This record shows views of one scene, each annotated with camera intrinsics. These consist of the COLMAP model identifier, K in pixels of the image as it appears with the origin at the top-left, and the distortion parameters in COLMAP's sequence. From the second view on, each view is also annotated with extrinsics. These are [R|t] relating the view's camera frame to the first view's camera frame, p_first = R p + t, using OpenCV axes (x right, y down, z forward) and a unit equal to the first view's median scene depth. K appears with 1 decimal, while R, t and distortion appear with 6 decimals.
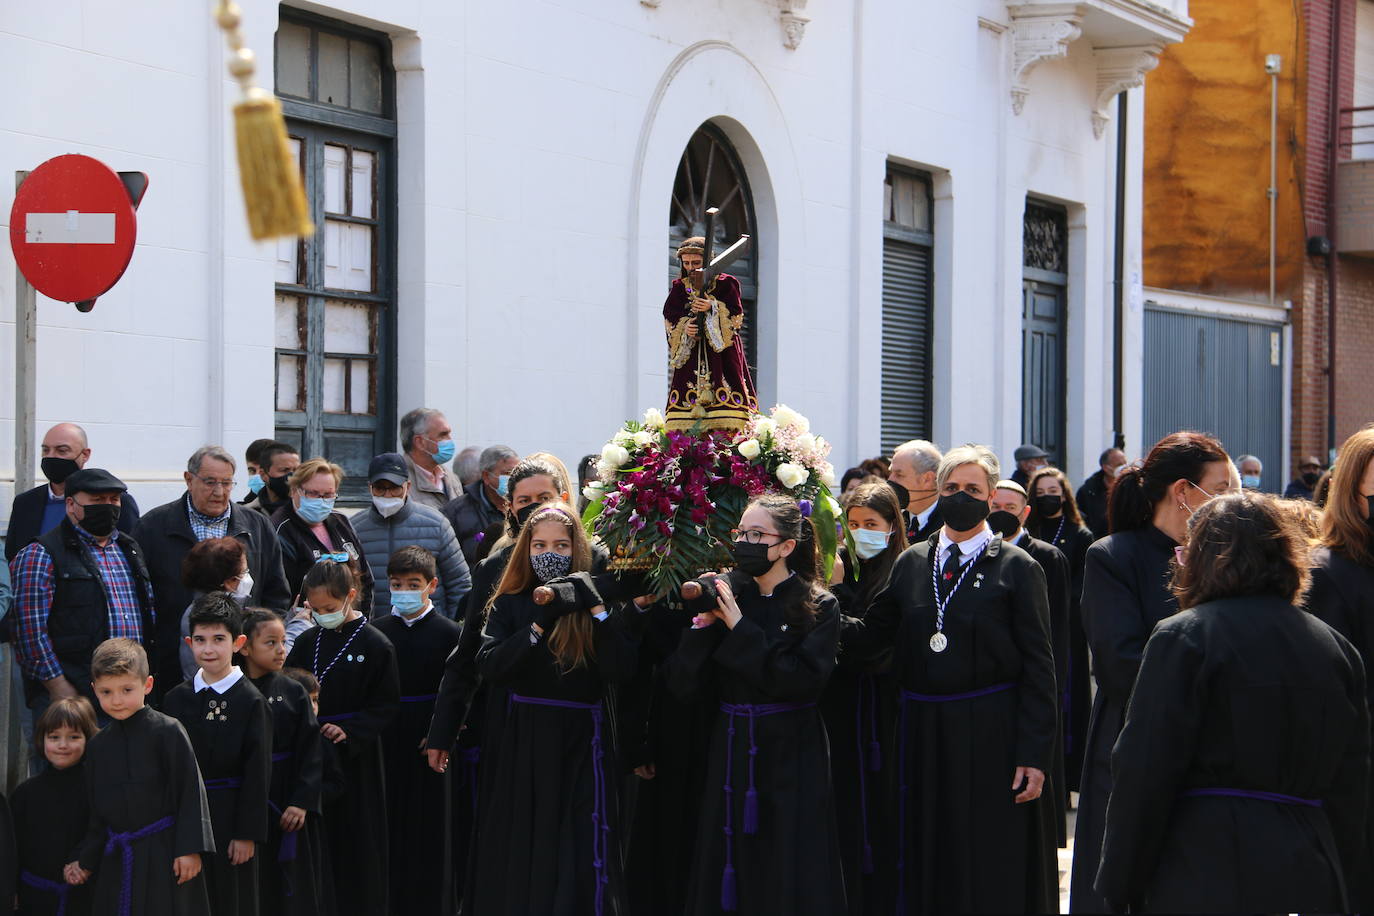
lens RADIAL K [[8989.3, 0, 735.9], [0, 8989.3, 514.8], [0, 0, 1]] dist [5.965824, 0.000000]
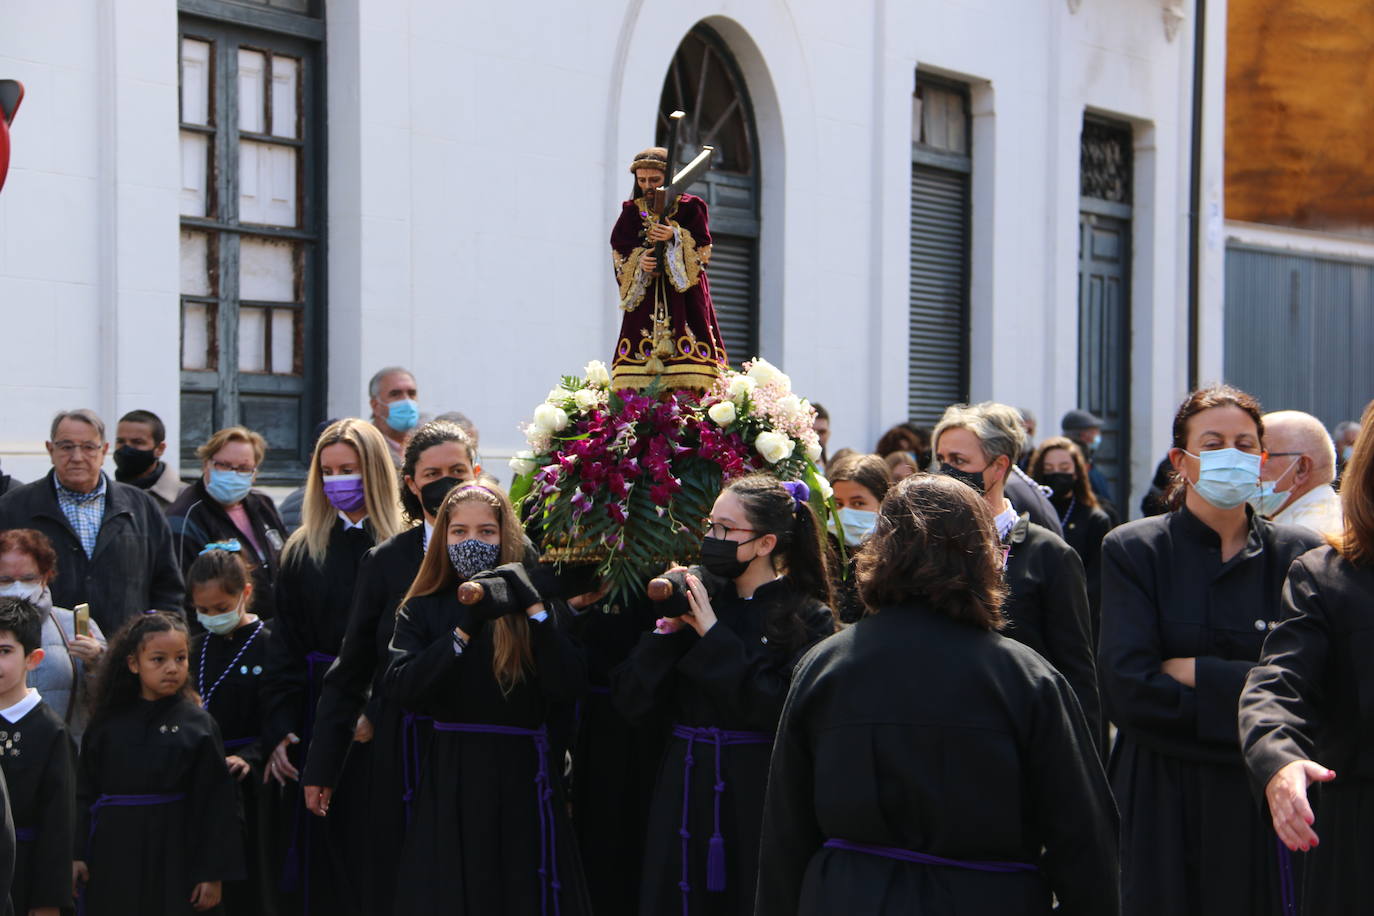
lens RADIAL K [[8989.3, 0, 740.3], [0, 8989.3, 488.0], [0, 0, 1]] dist [5.965824, 0.000000]
pose [[0.999841, -0.000434, -0.017807, 0.015471], [0.000409, 0.999999, -0.001389, 0.000573], [0.017808, 0.001381, 0.999840, 0.163162]]
